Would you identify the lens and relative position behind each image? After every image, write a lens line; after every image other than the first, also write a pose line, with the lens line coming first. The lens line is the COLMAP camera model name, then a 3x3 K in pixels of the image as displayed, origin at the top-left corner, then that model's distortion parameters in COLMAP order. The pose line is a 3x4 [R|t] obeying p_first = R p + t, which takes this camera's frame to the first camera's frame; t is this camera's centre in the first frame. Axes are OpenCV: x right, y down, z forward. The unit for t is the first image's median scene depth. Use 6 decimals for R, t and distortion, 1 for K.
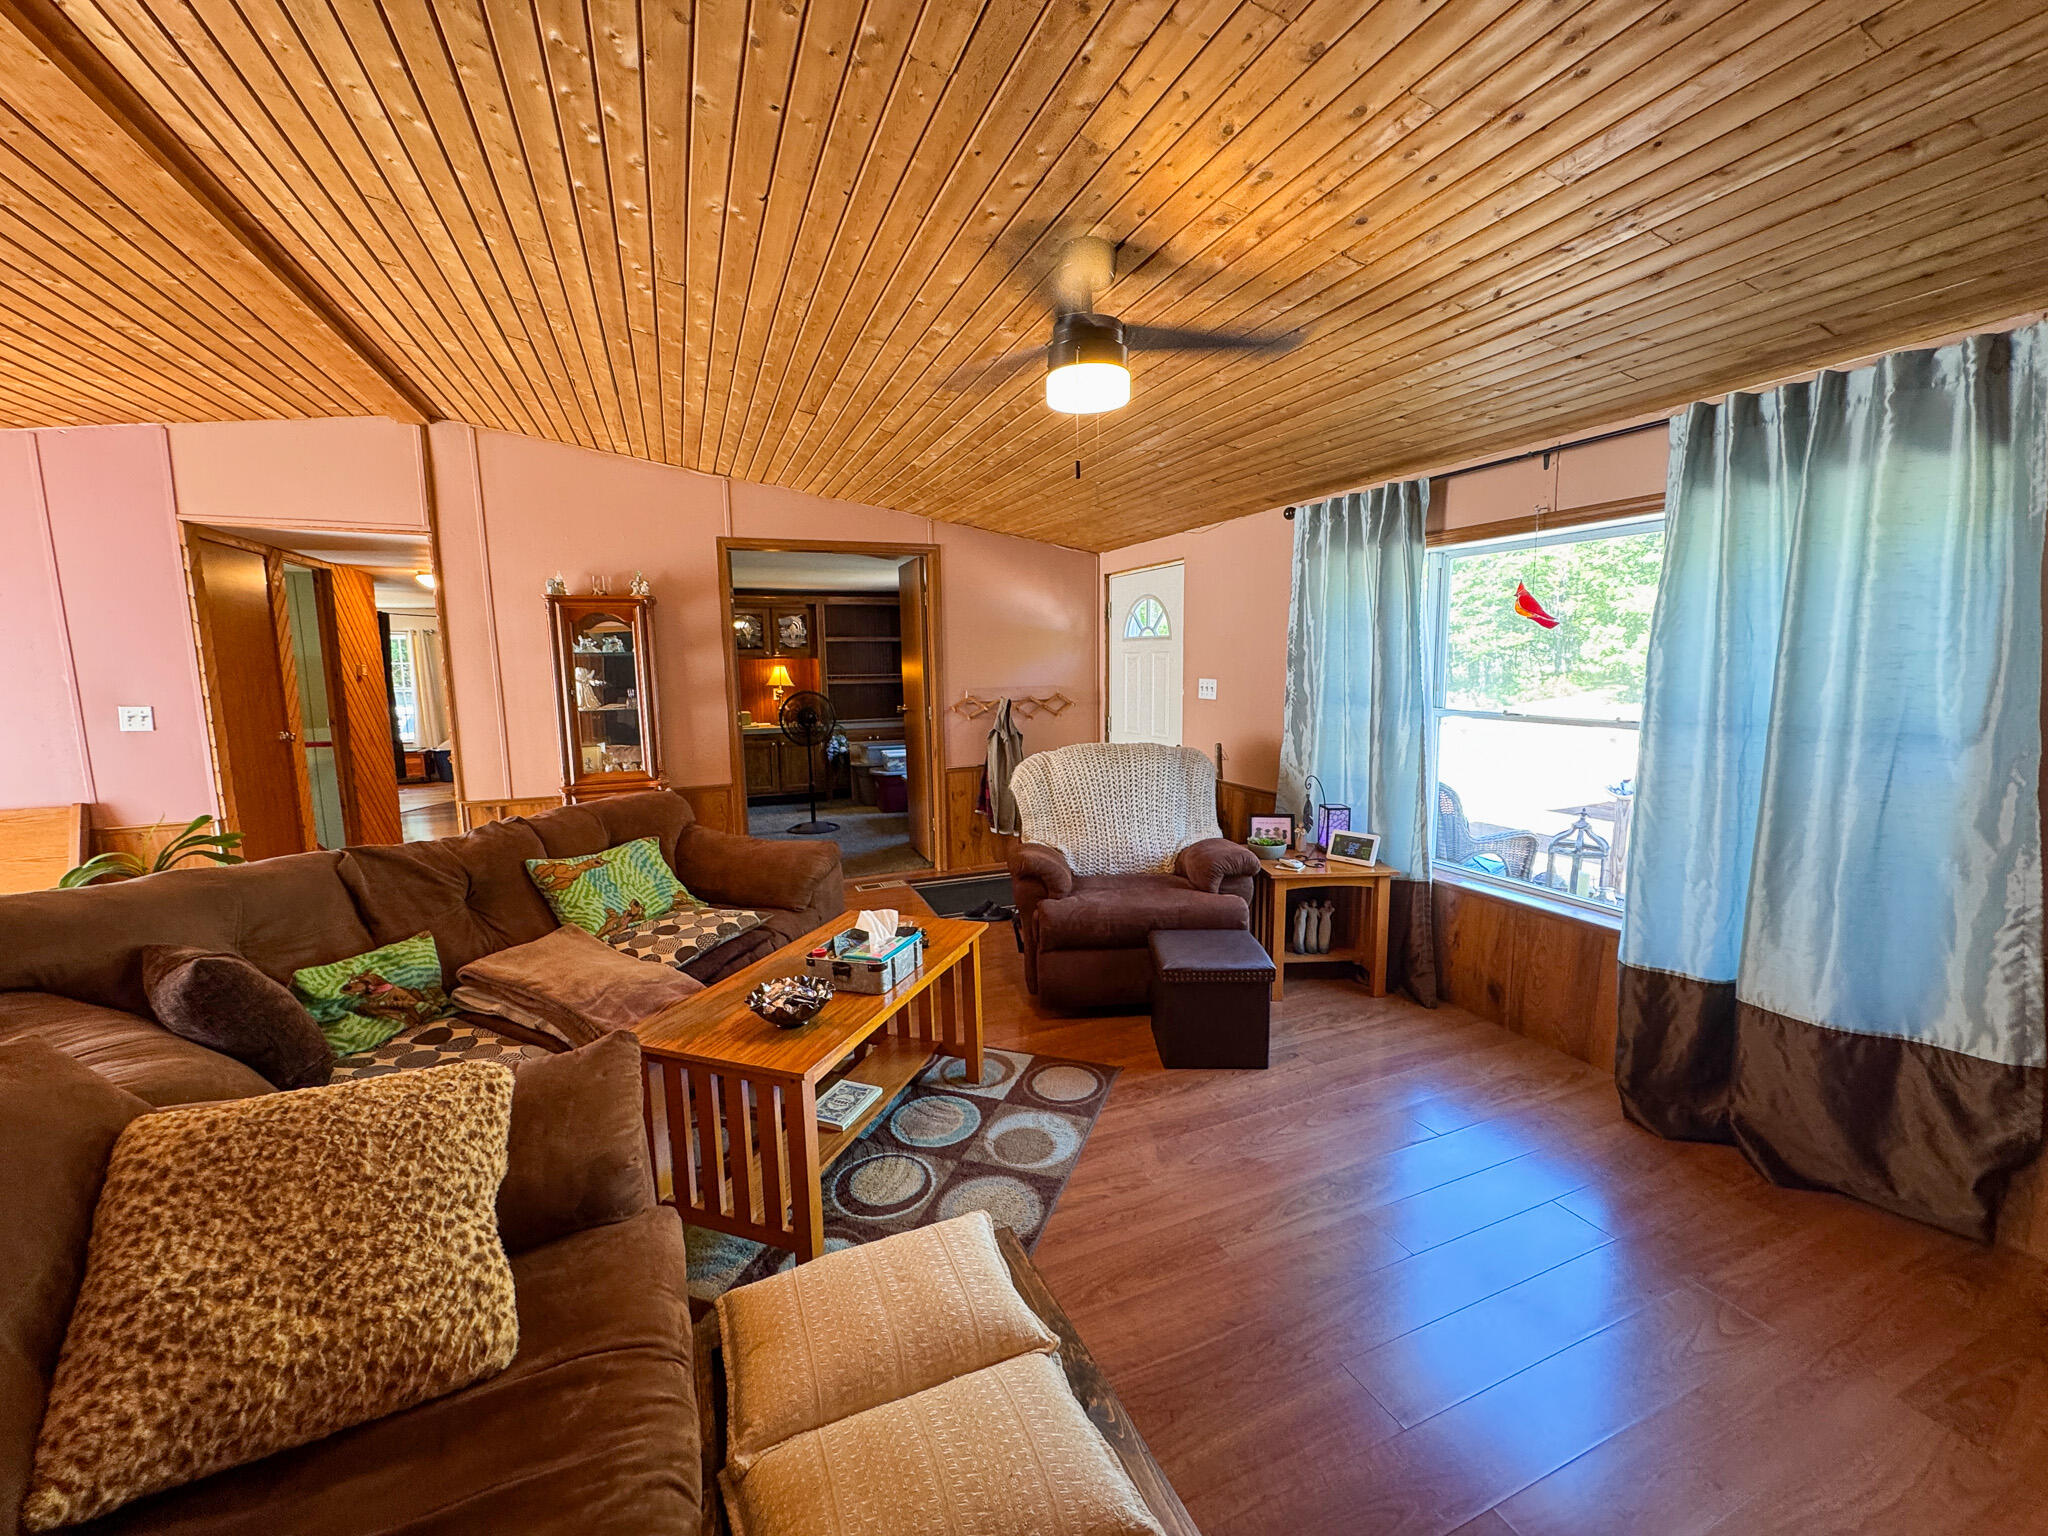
lens RADIAL K [[820.1, 0, 1024.0], [0, 820.1, 768.0], [0, 0, 1]] dist [-0.000211, -0.000280]
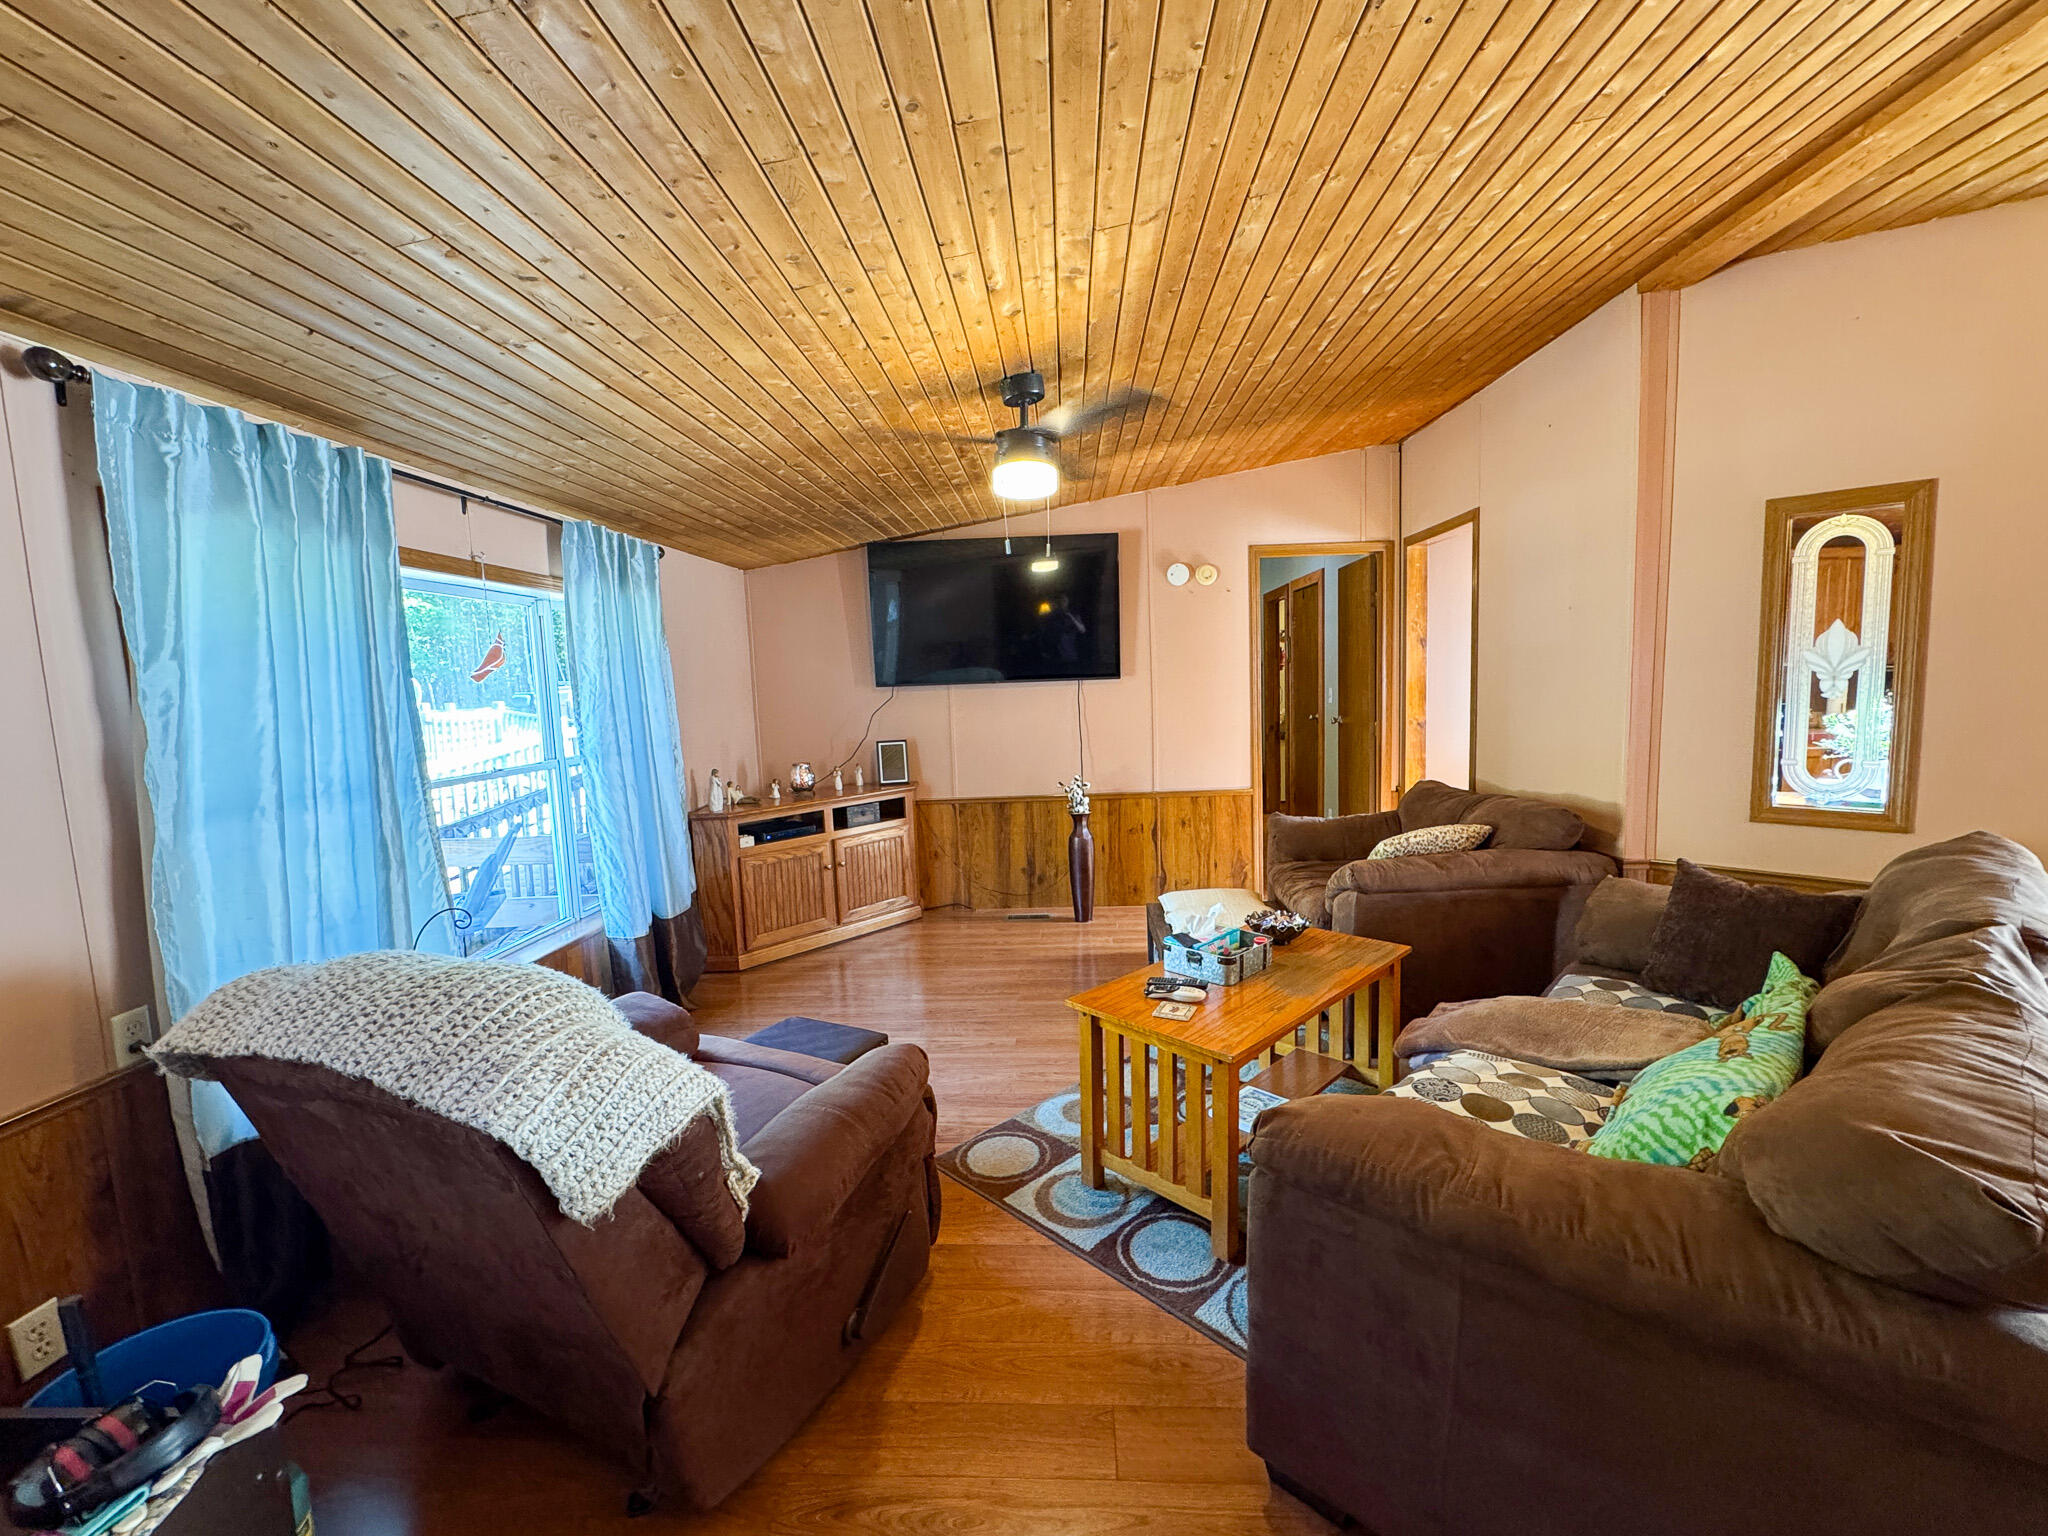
lens RADIAL K [[820.1, 0, 1024.0], [0, 820.1, 768.0], [0, 0, 1]] dist [-0.000211, -0.000280]
pose [[-0.900886, 0.002150, 0.434050, -0.207156], [0.104516, 0.971640, 0.212114, -0.124848], [-0.421285, 0.236456, -0.875562, 0.954709]]
